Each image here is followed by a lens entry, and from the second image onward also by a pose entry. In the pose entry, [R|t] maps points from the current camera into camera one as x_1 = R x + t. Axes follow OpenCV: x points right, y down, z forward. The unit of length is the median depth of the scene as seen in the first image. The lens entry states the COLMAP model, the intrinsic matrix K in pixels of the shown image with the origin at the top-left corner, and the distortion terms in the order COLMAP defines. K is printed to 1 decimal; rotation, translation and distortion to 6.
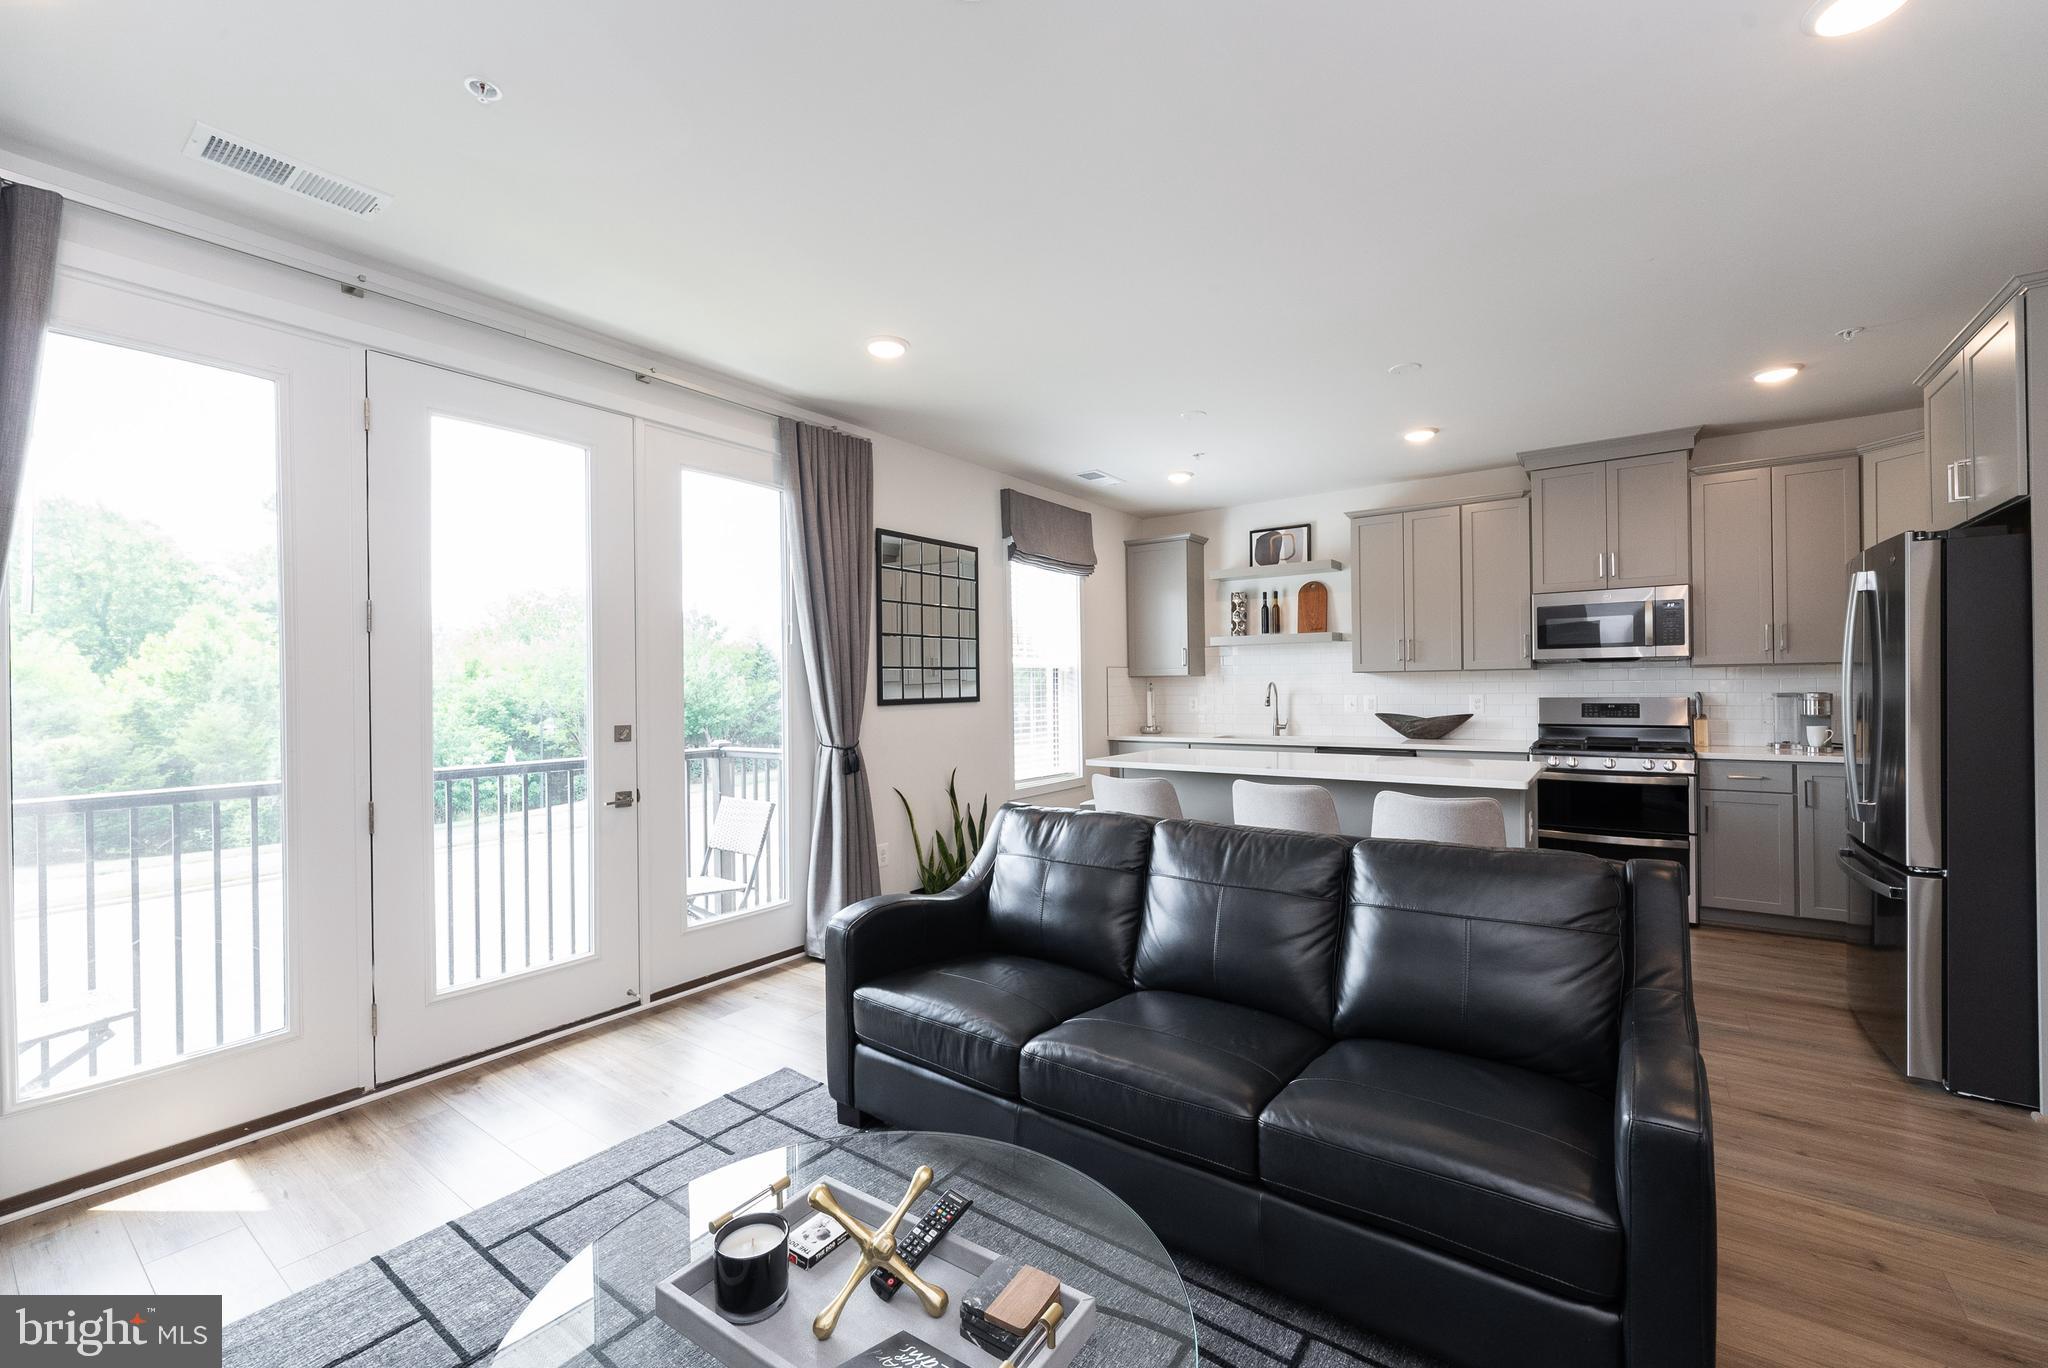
lens RADIAL K [[831.8, 0, 1029.3], [0, 831.8, 691.6], [0, 0, 1]] dist [0.006177, -0.001078]
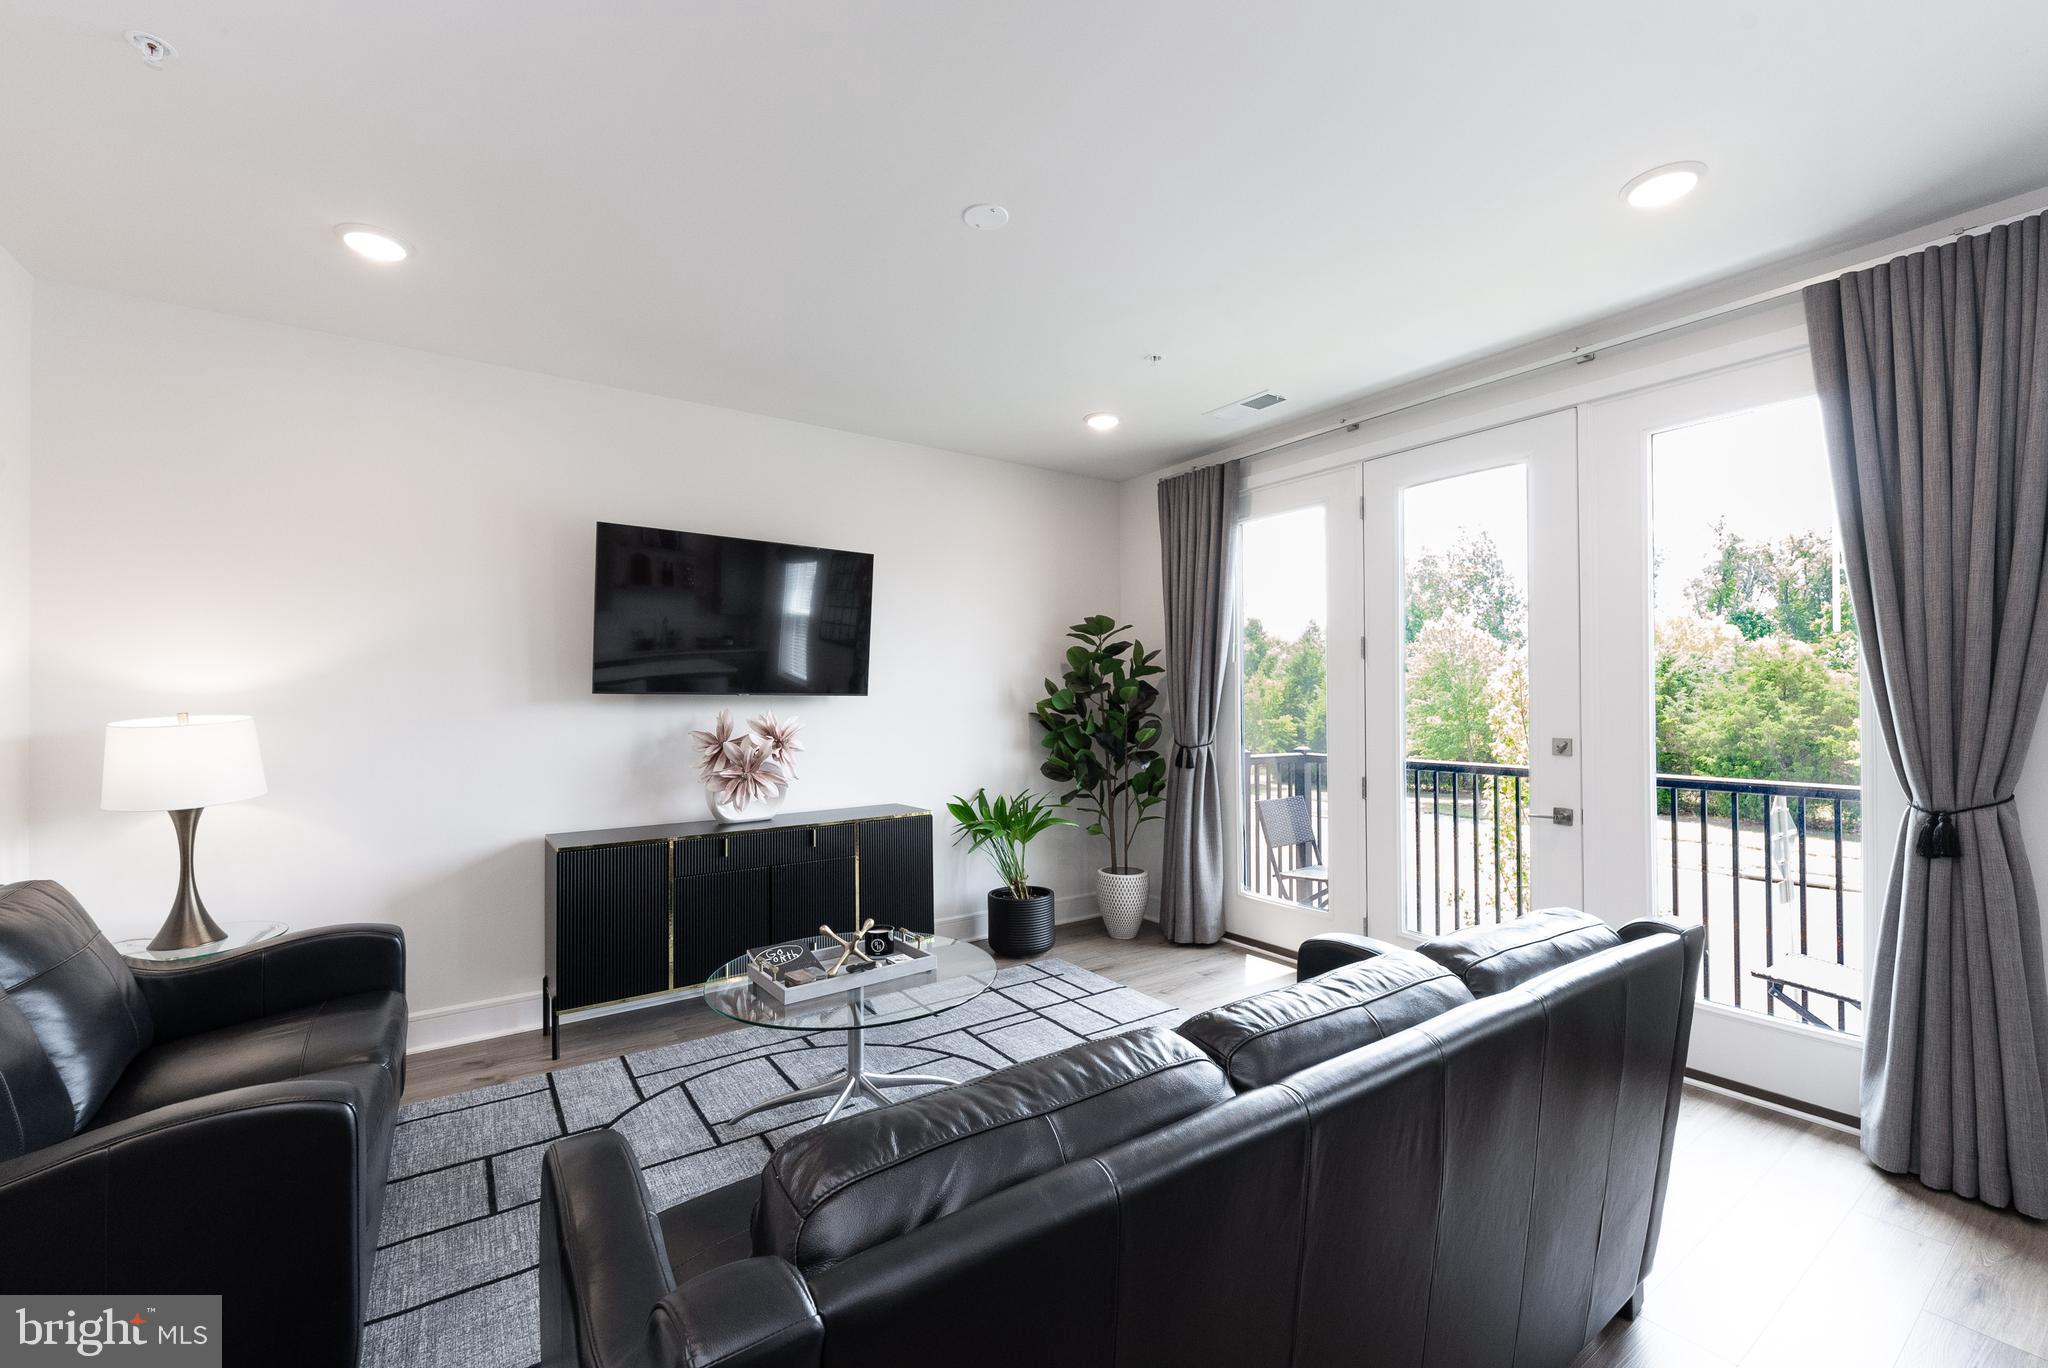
lens RADIAL K [[831.8, 0, 1025.5], [0, 831.8, 685.4], [0, 0, 1]] dist [0.006177, -0.001078]
pose [[-0.311302, 0.000612, -0.950311, 0.396112], [0.003877, 0.999992, -0.000626, -0.014088], [0.950303, -0.003879, -0.311302, 0.466861]]
